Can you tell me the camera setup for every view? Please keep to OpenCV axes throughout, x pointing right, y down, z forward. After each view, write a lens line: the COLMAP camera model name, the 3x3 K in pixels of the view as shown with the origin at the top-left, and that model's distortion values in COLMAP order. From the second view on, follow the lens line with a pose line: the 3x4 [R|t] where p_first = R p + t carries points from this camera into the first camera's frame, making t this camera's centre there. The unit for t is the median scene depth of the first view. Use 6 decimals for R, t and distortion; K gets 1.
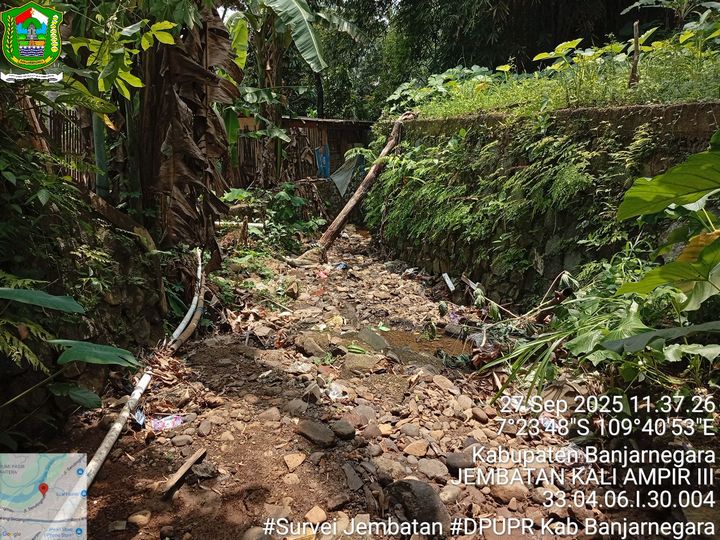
lens RADIAL K [[551.0, 0, 358.7], [0, 551.0, 273.4], [0, 0, 1]] dist [0.131198, -0.264388]
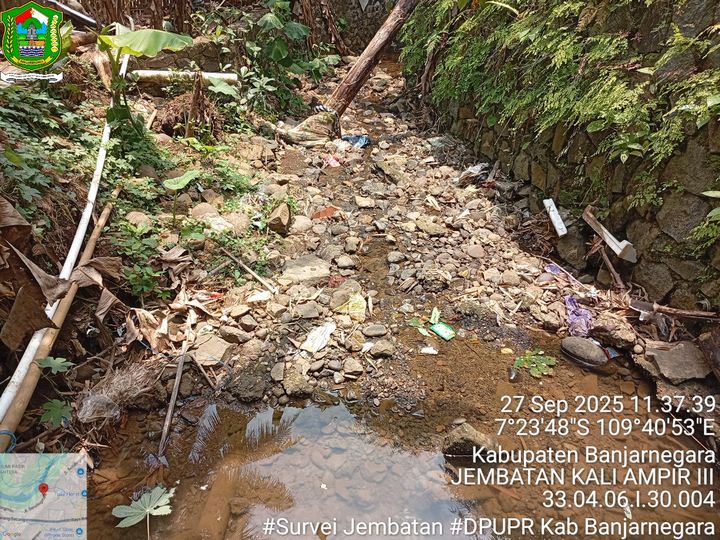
lens RADIAL K [[551.0, 0, 358.7], [0, 551.0, 273.4], [0, 0, 1]] dist [0.131198, -0.264388]
pose [[0.999347, 0.030068, -0.020029, -0.020358], [-0.021896, 0.945048, 0.326198, -0.095934], [0.028736, -0.325546, 0.945089, 0.381515]]
